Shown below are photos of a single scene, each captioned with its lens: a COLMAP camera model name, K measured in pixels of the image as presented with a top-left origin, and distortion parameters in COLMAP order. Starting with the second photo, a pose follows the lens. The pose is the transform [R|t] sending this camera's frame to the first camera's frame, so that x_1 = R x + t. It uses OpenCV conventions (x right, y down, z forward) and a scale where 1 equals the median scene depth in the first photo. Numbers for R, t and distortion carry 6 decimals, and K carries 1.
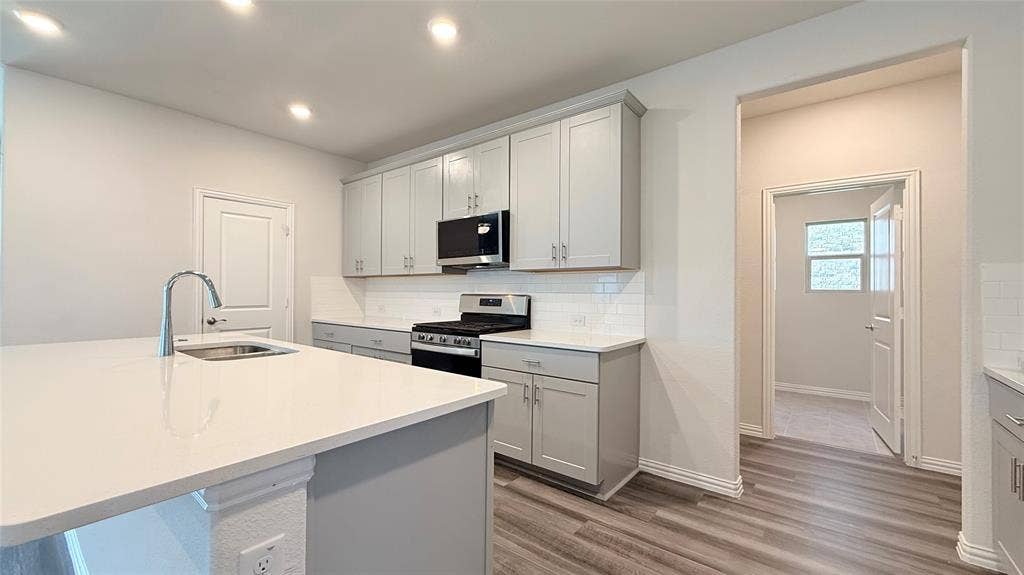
lens RADIAL K [[408.8, 0, 512.0], [0, 408.8, 287.5], [0, 0, 1]] dist [-0.001460, -0.000106]
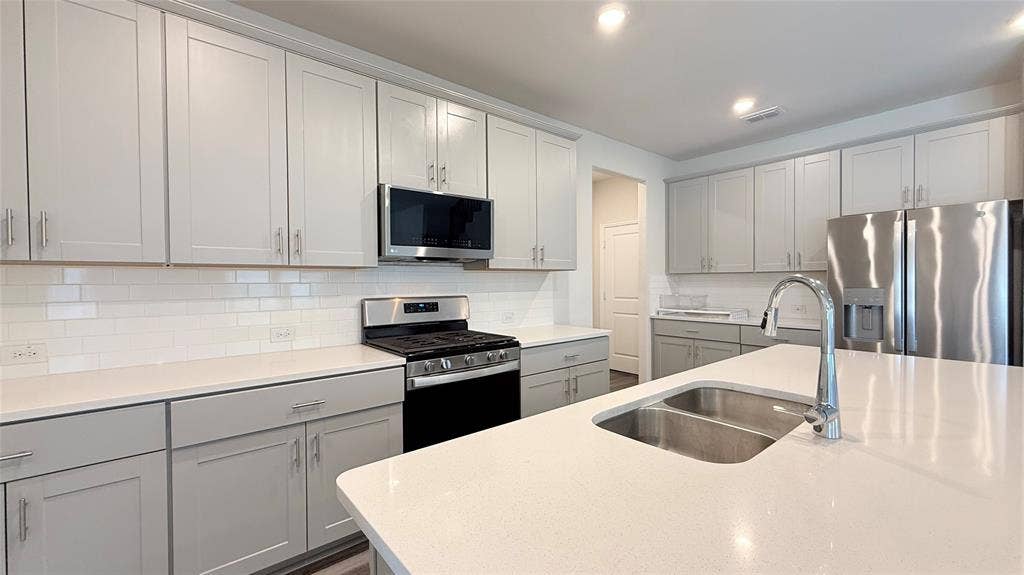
lens RADIAL K [[408.8, 0, 512.0], [0, 408.8, 287.5], [0, 0, 1]] dist [-0.001460, -0.000106]
pose [[0.208186, -0.022059, 0.977840, -0.799034], [-0.002047, 0.999734, 0.022989, -0.019908], [-0.978087, -0.006787, 0.208086, 0.711493]]
